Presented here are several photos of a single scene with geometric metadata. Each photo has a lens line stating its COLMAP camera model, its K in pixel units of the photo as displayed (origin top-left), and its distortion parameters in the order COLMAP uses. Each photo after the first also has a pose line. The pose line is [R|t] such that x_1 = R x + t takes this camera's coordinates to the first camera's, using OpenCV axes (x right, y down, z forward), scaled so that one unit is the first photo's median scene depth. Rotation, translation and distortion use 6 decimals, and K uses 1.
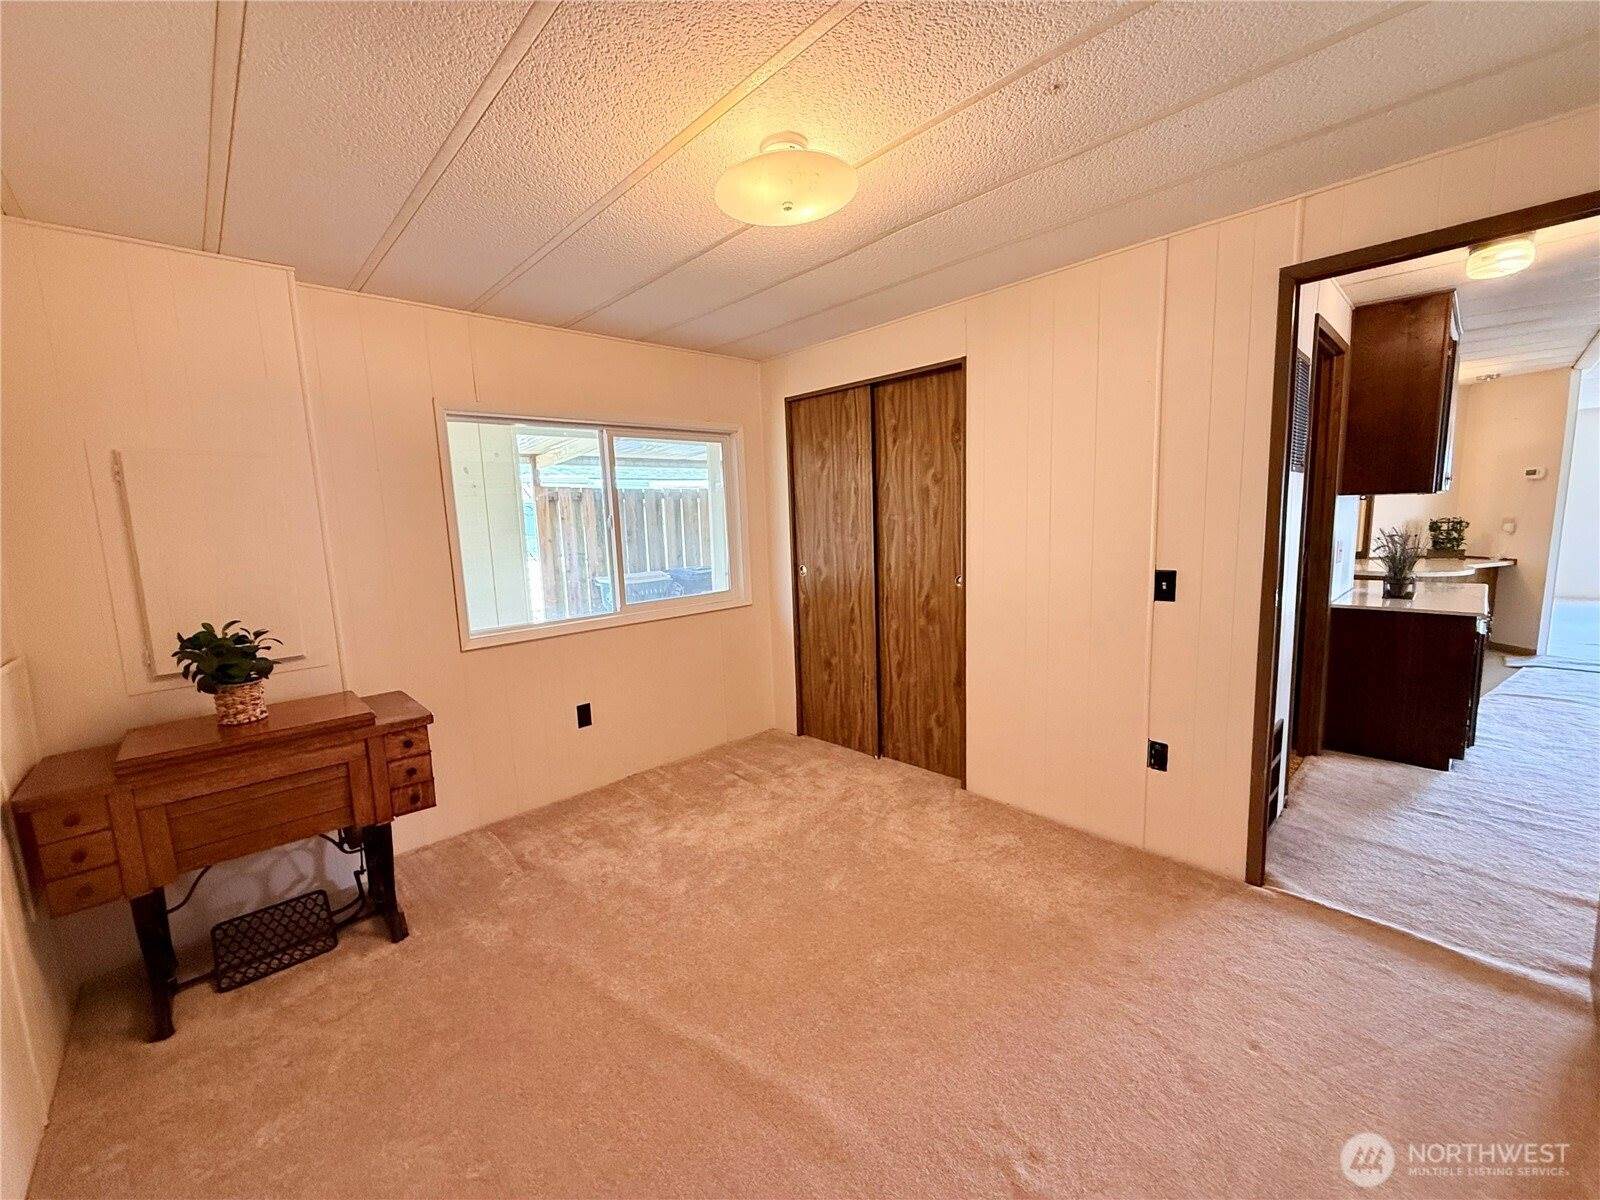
lens RADIAL K [[640.2, 0, 796.0], [0, 640.2, 599.0], [0, 0, 1]] dist [0.000825, 0.000028]
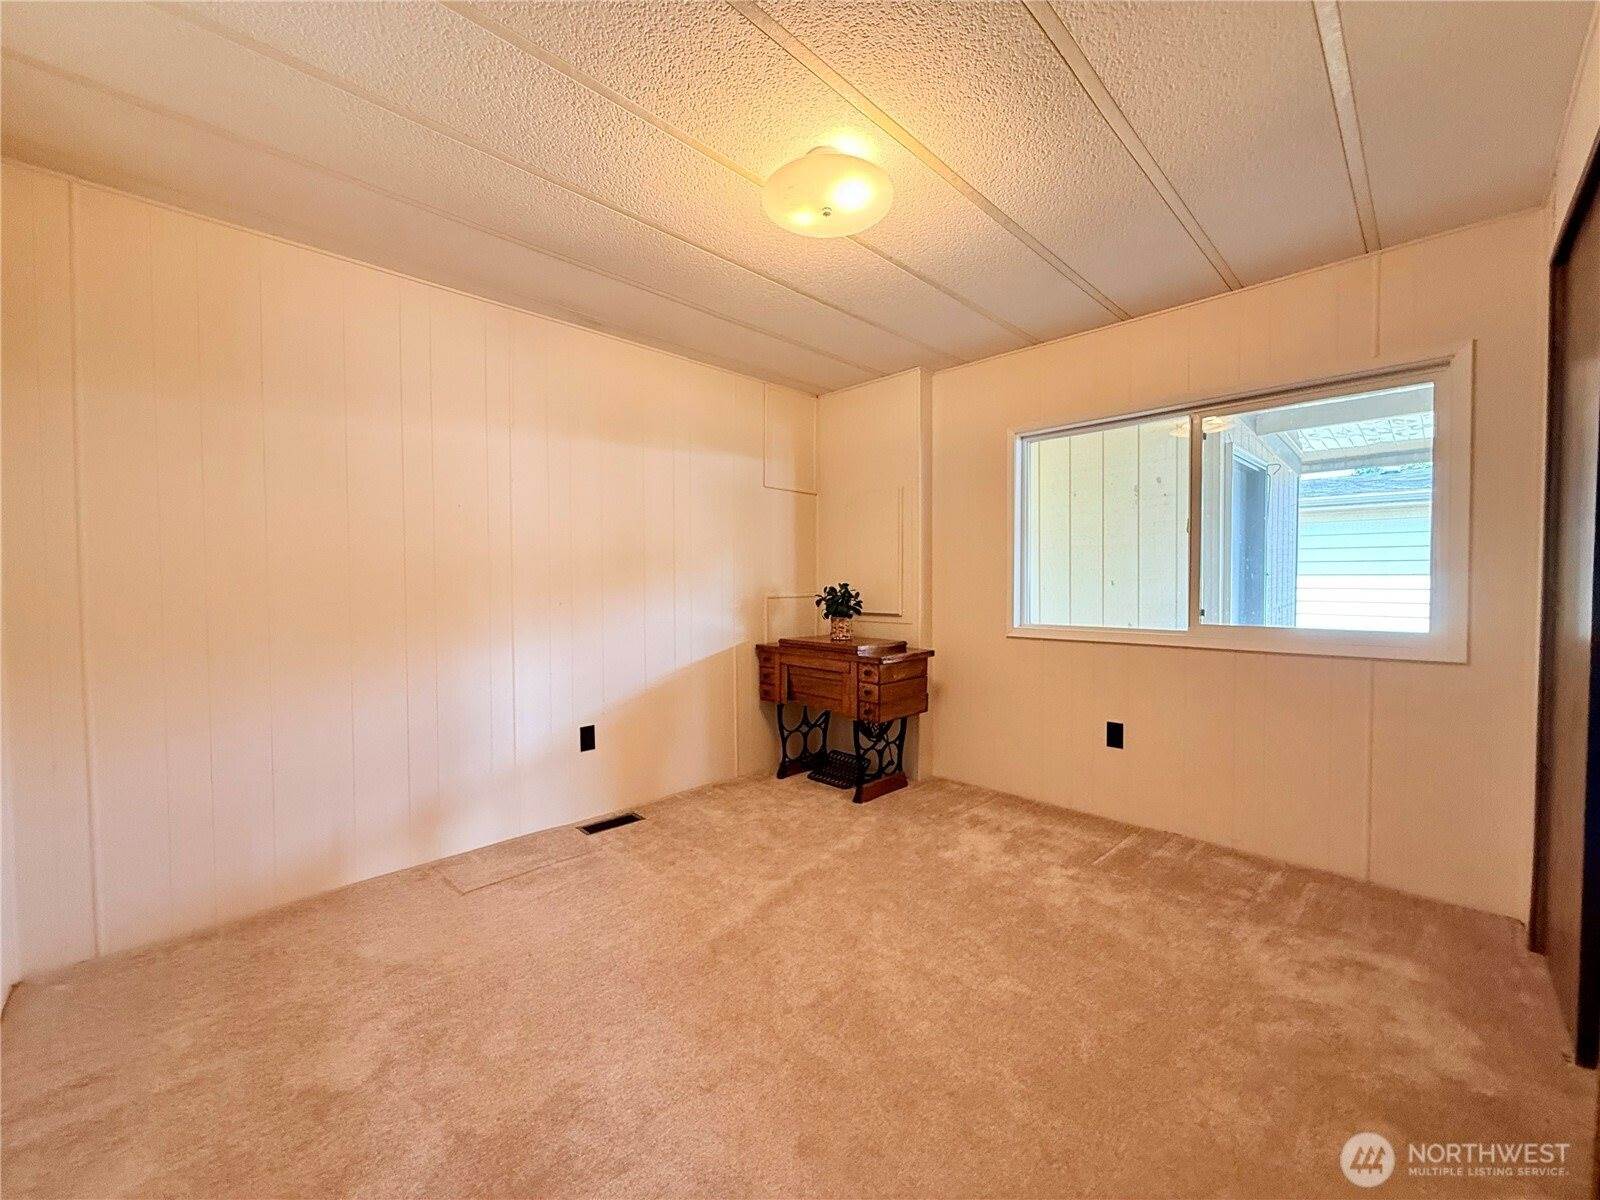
lens RADIAL K [[640.2, 0, 796.0], [0, 640.2, 599.0], [0, 0, 1]] dist [0.000825, 0.000028]
pose [[0.022604, 0.068903, -0.997367, 0.593130], [-0.122897, 0.990247, 0.065626, -0.014314], [0.992162, 0.121090, 0.030851, 0.532123]]
